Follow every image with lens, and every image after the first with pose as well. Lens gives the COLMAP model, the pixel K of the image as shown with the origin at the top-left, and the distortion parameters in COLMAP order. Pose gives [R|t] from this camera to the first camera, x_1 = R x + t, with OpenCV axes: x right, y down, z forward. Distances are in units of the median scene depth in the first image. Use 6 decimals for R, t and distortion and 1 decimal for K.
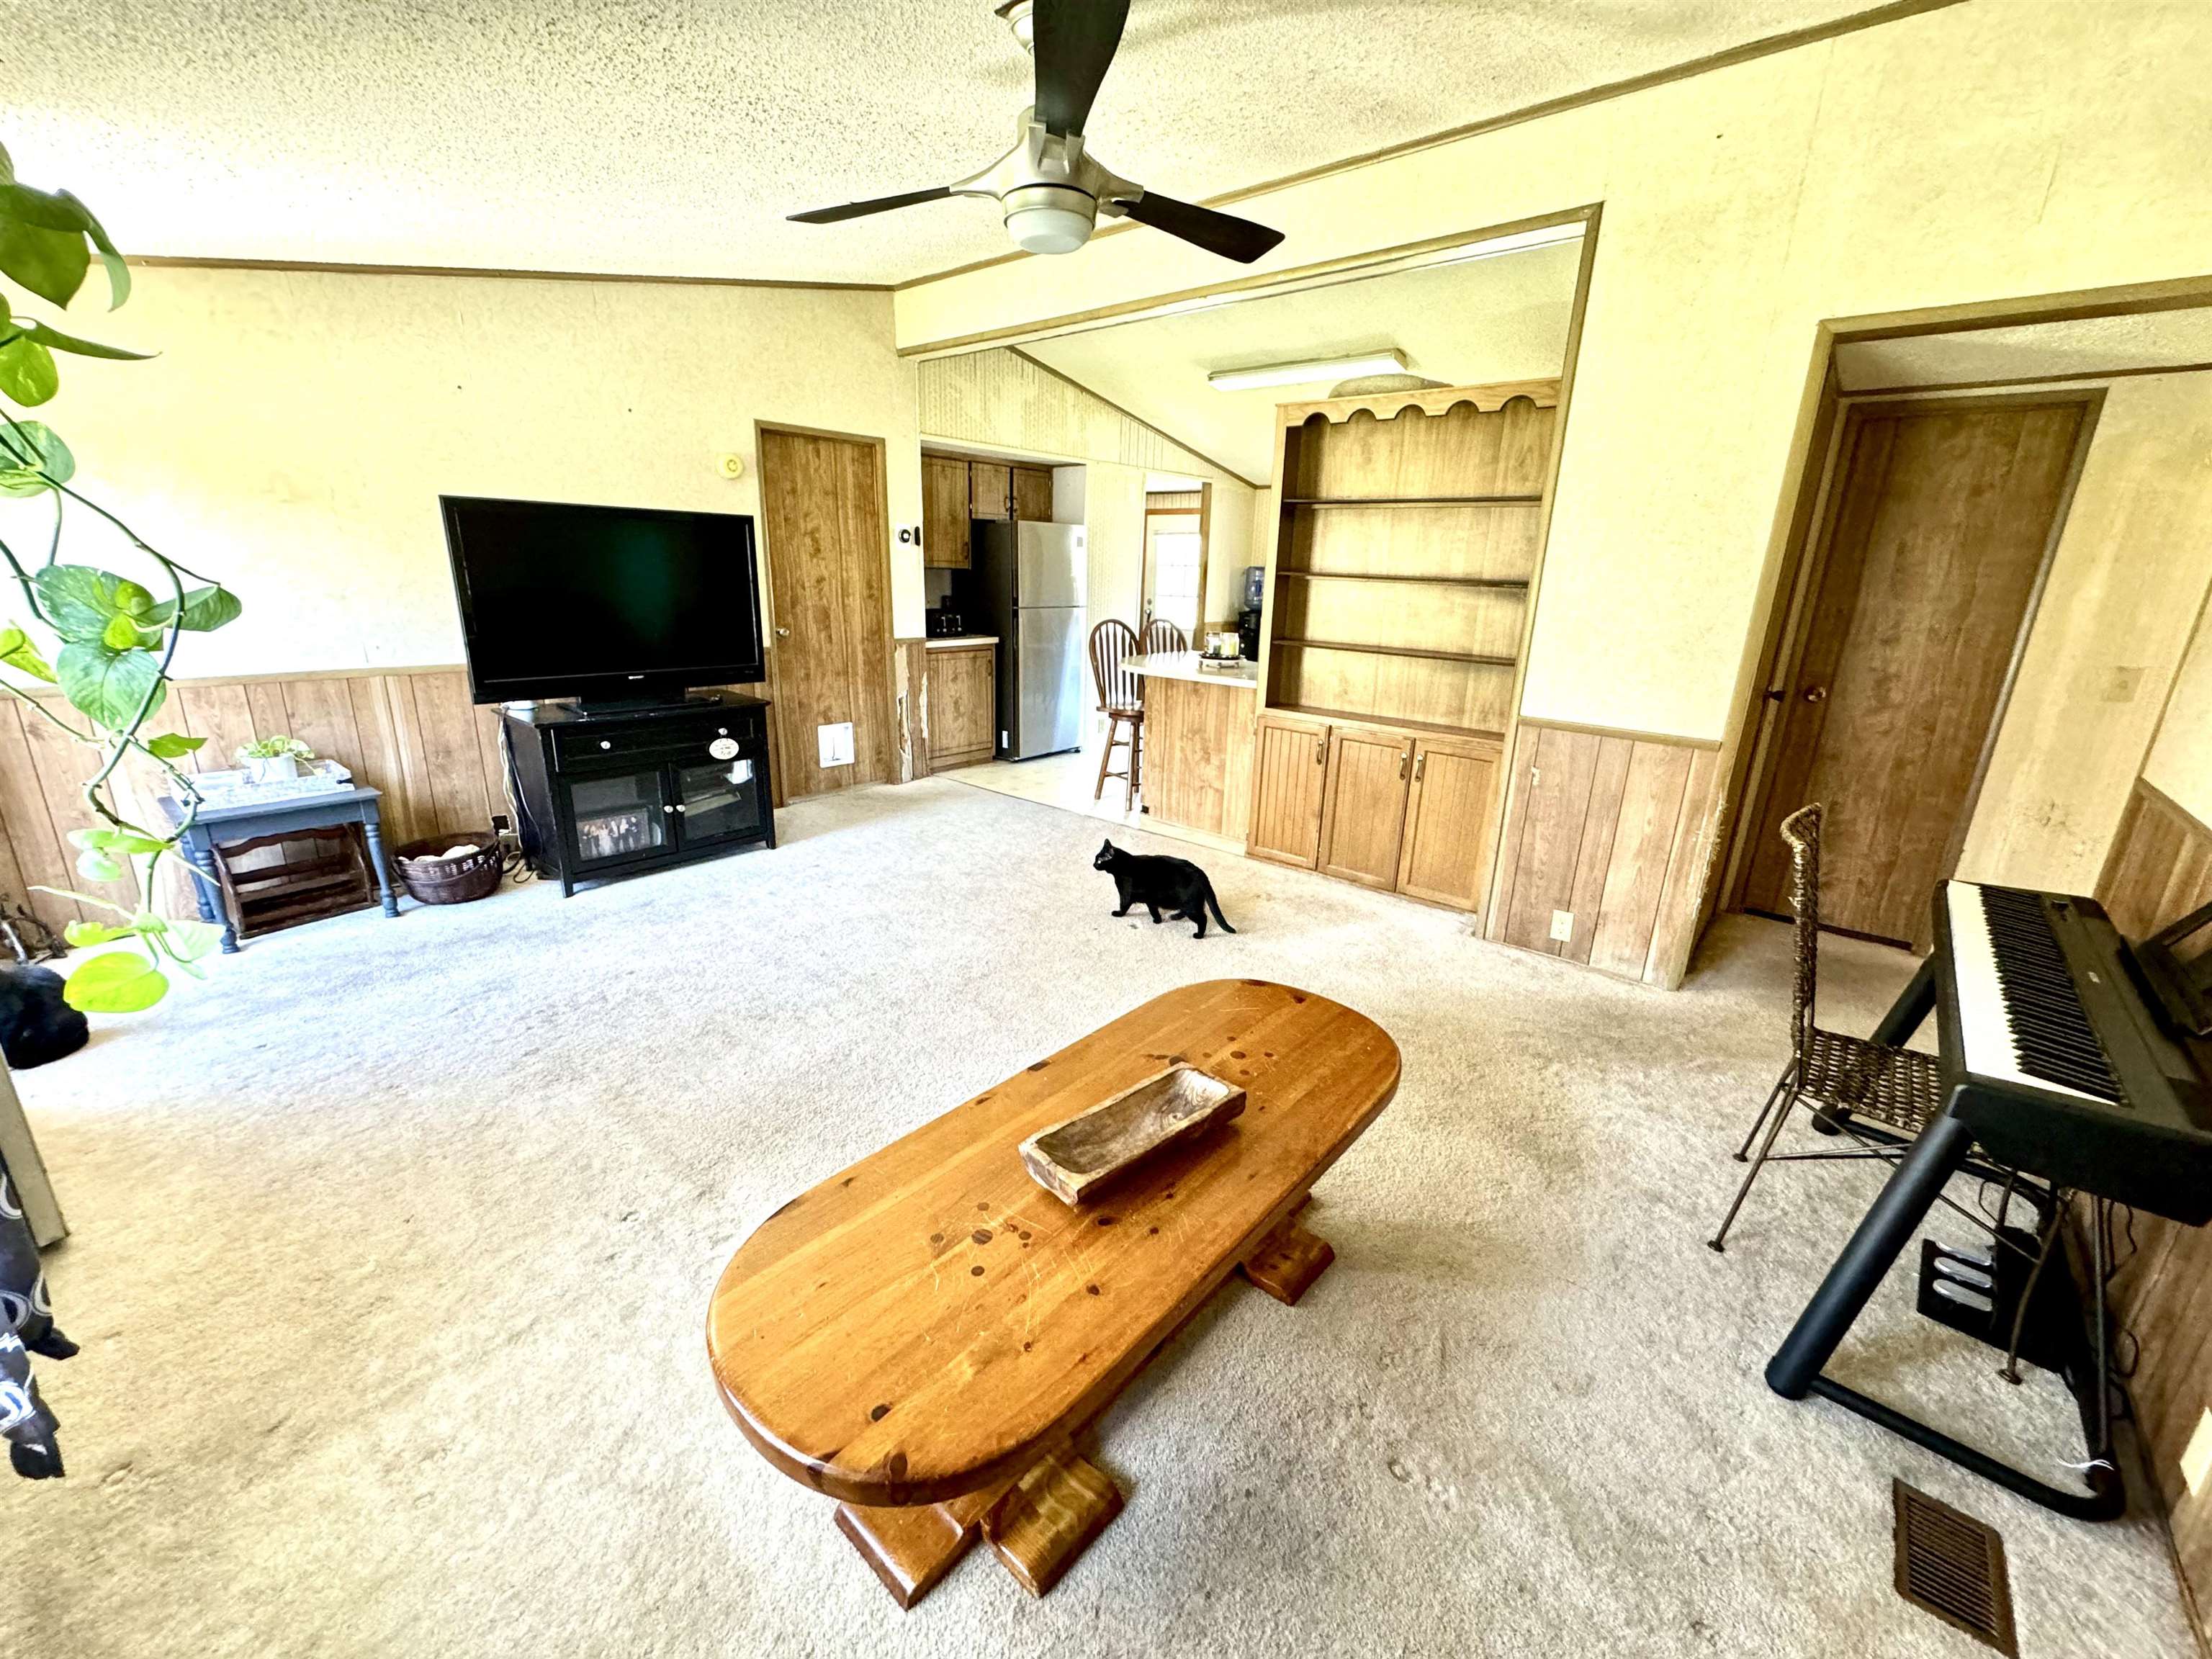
lens RADIAL K [[889.5, 0, 1106.0], [0, 889.5, 829.5], [0, 0, 1]] dist [0.000111, -0.000033]
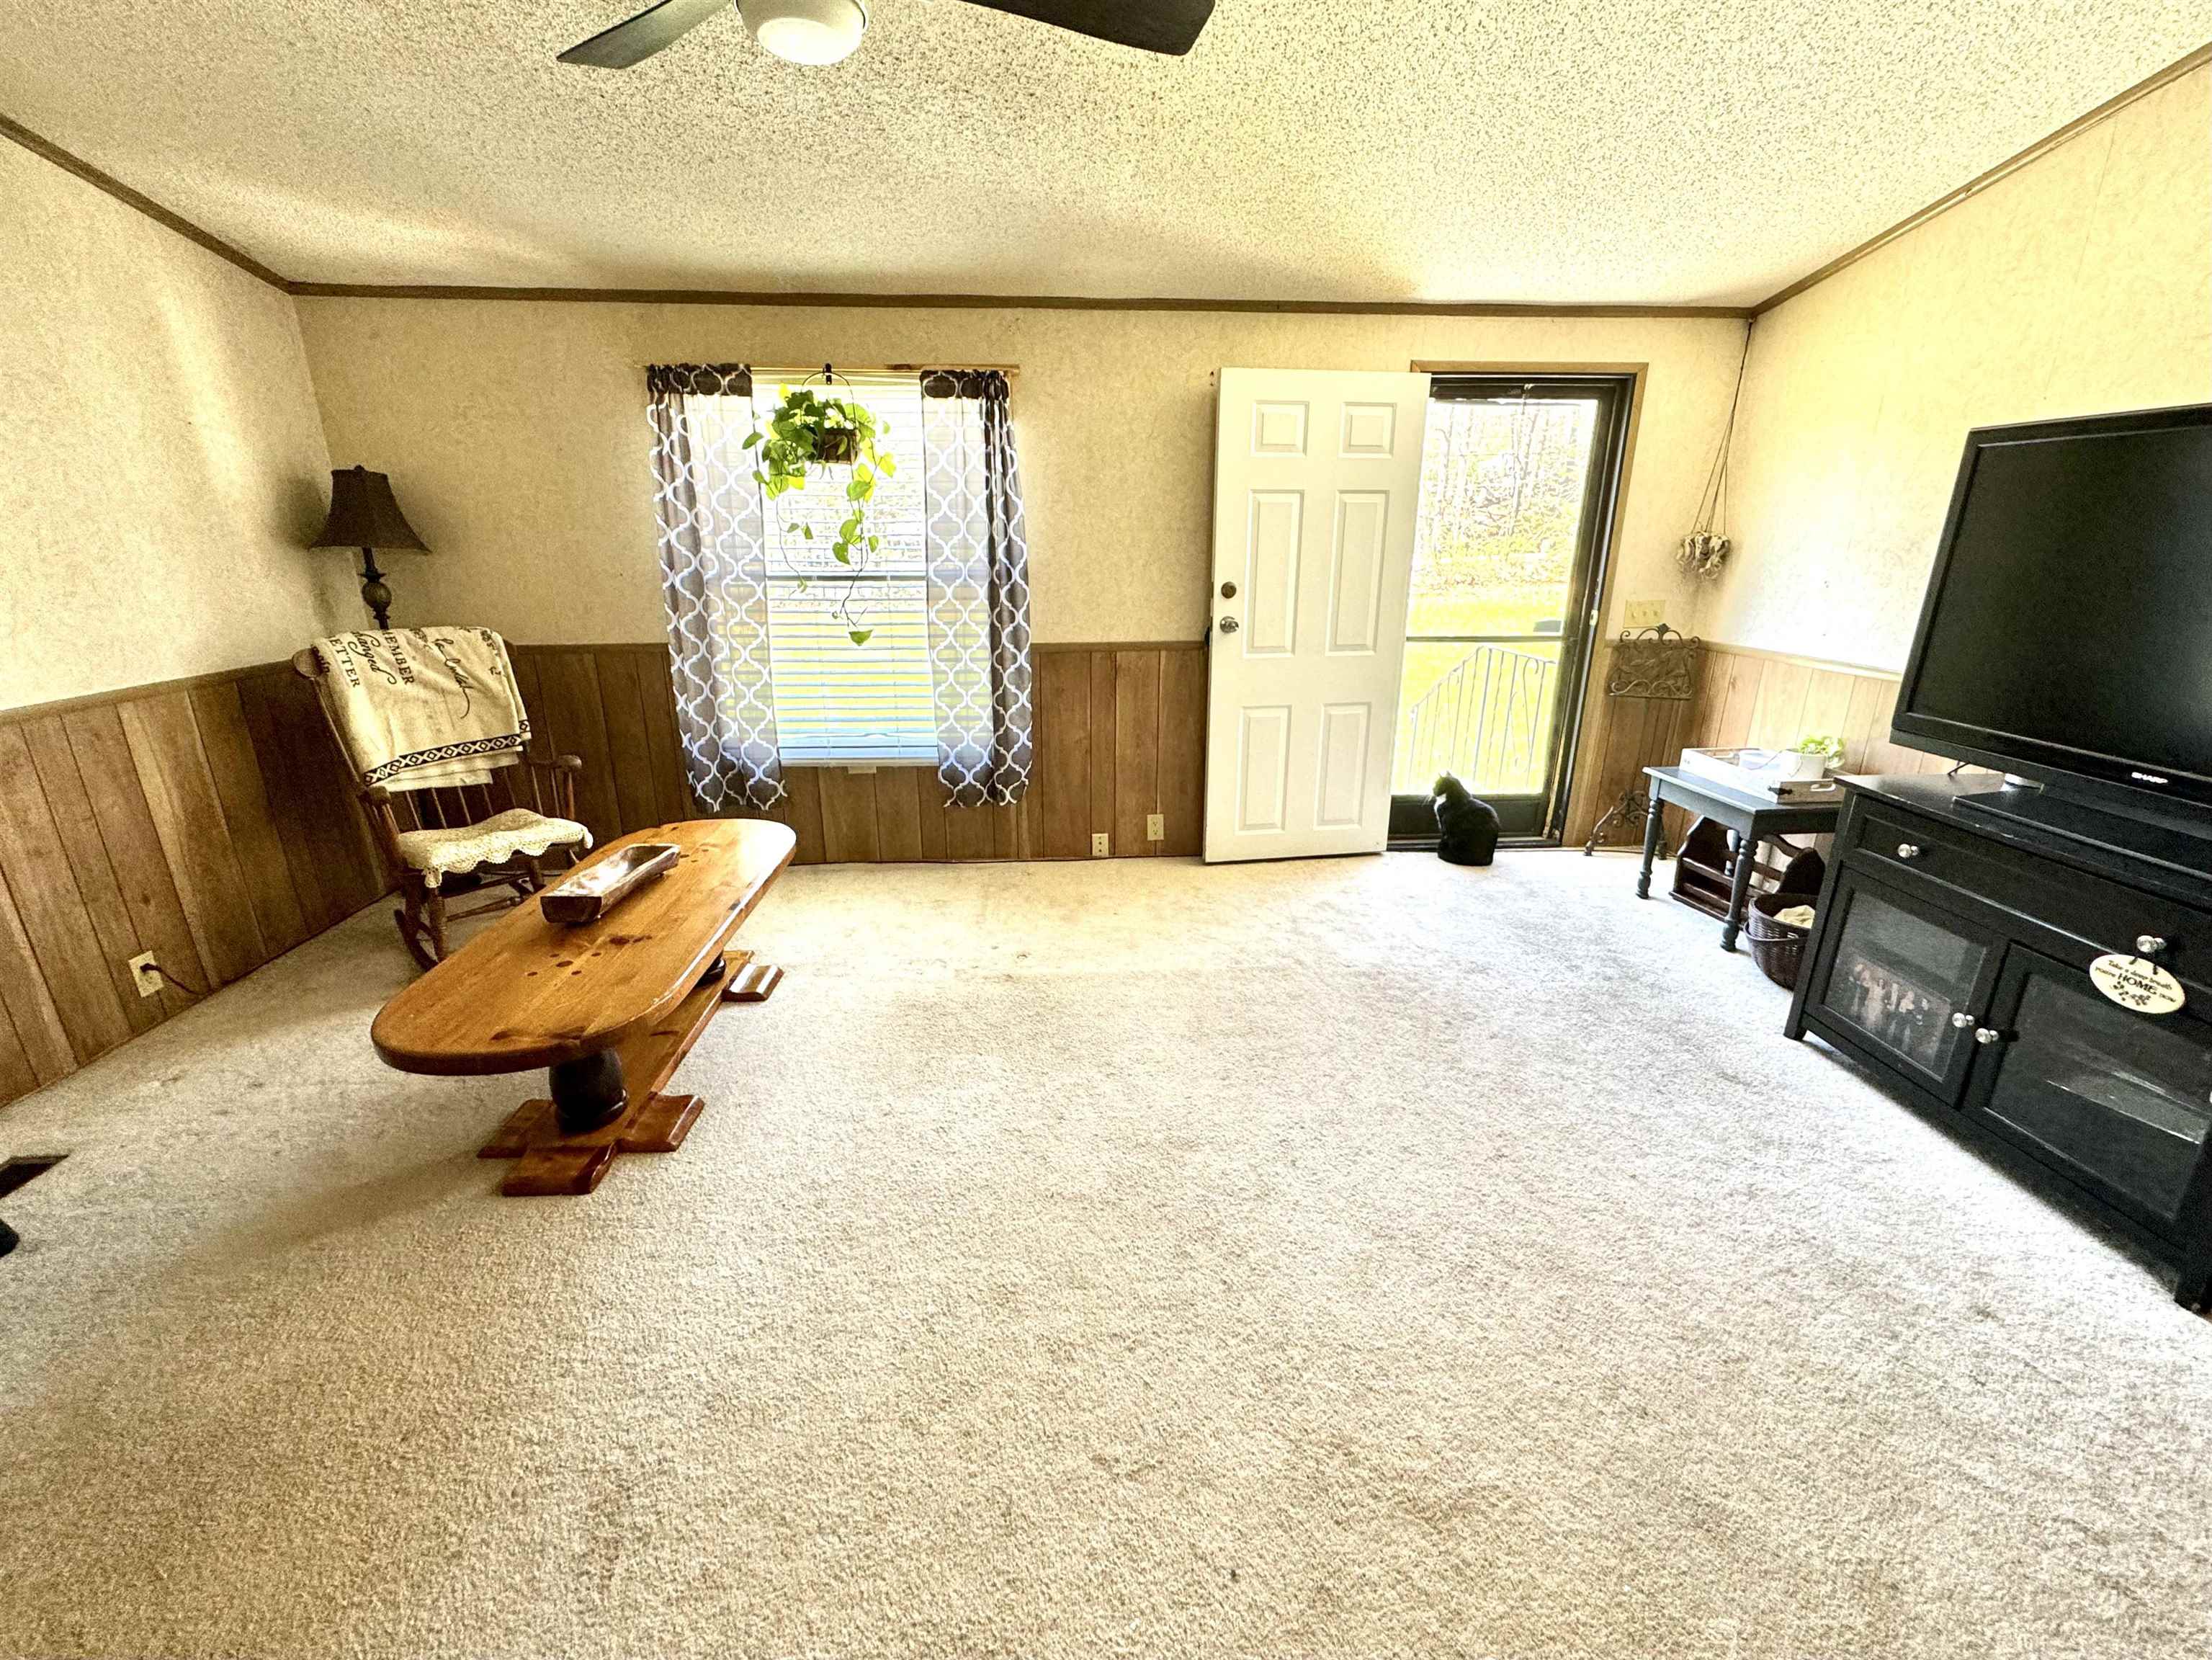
lens RADIAL K [[927.7, 0, 1106.0], [0, 927.7, 830.0], [0, 0, 1]] dist [-0.002859, -0.000493]
pose [[-0.722157, 0.185159, -0.666487, 0.169704], [-0.219538, 0.852345, 0.474669, -0.236427], [0.655966, 0.489105, -0.574878, 0.860944]]
